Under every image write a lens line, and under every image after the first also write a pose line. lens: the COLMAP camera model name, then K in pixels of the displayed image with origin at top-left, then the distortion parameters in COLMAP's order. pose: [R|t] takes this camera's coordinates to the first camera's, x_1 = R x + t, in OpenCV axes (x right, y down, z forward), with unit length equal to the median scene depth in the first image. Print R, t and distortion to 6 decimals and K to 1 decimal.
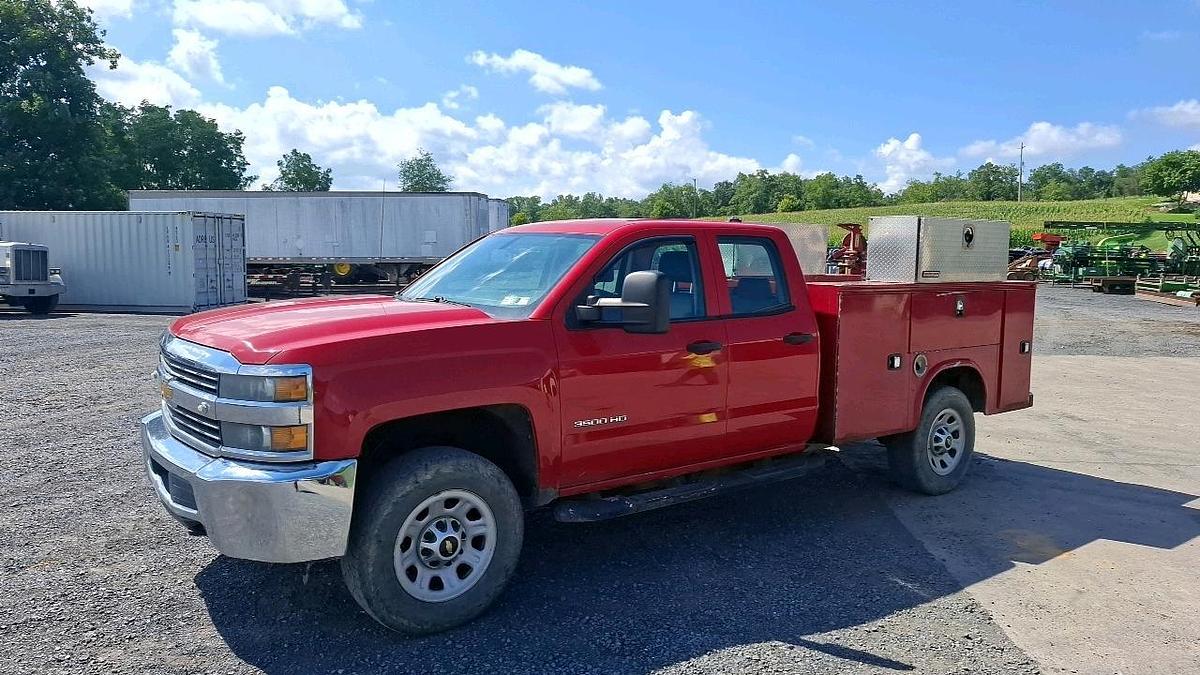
lens RADIAL K [[831.8, 0, 609.1], [0, 831.8, 315.3], [0, 0, 1]] dist [0.077473, -0.083610]
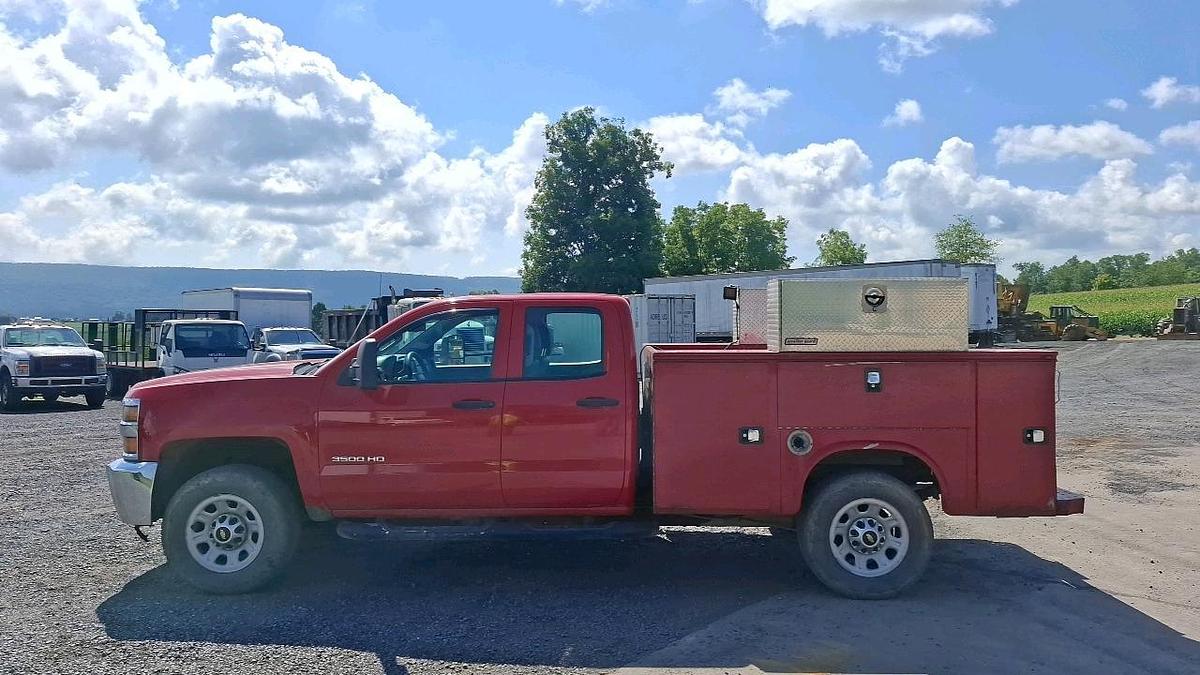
lens RADIAL K [[831.8, 0, 603.2], [0, 831.8, 338.7], [0, 0, 1]] dist [0.077473, -0.083610]
pose [[0.784023, -0.007800, -0.620683, 1.111650], [-0.028775, 0.998389, -0.048893, -0.002172], [0.620065, 0.056193, 0.782535, 0.245237]]
